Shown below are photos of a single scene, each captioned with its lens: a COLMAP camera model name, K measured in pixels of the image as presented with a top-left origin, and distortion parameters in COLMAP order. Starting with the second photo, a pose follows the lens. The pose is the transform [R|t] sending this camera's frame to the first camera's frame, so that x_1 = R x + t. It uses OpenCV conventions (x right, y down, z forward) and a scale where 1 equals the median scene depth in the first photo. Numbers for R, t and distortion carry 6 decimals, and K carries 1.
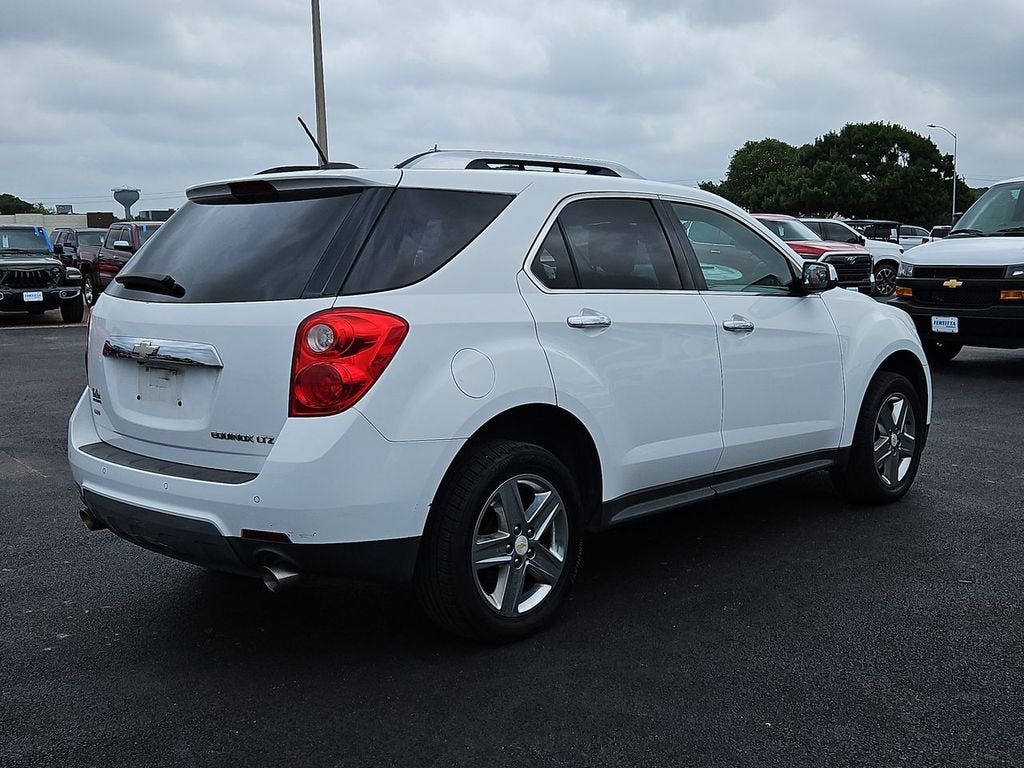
lens RADIAL K [[1137.6, 0, 512.7], [0, 1137.6, 399.3], [0, 0, 1]] dist [0.069109, -0.028992]
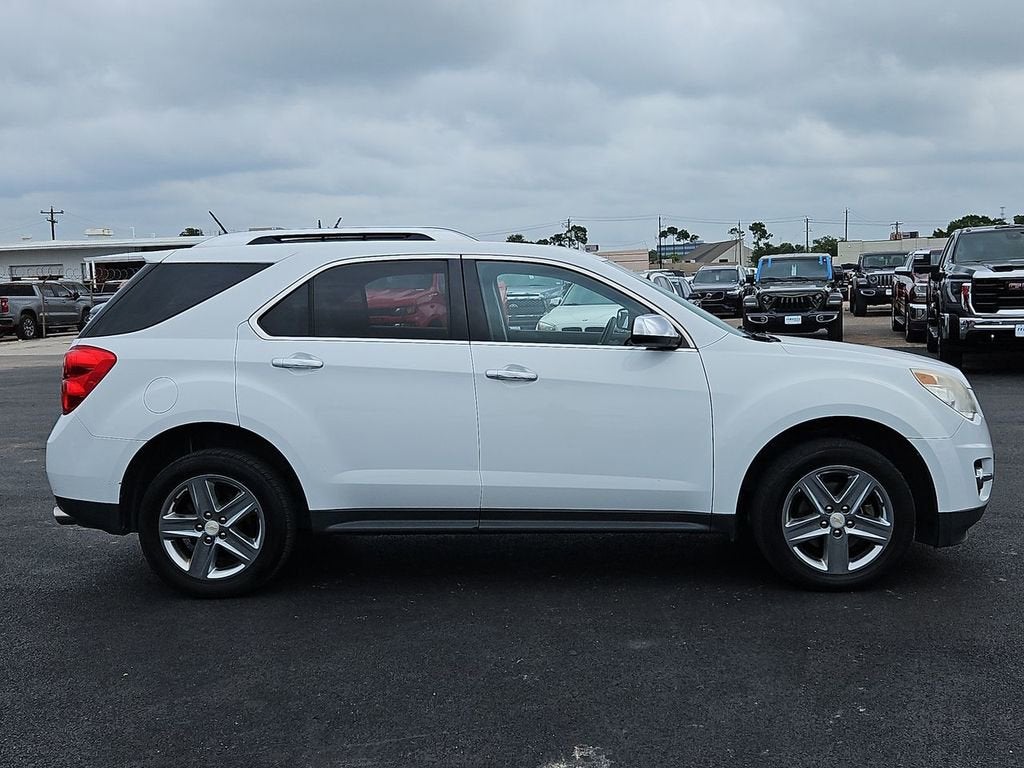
lens RADIAL K [[1137.6, 0, 512.7], [0, 1137.6, 399.3], [0, 0, 1]] dist [0.069109, -0.028992]
pose [[0.660478, 0.075437, -0.747046, 1.169950], [-0.086721, 0.995946, 0.023900, -0.079813], [0.745820, 0.048999, 0.664343, 0.348549]]
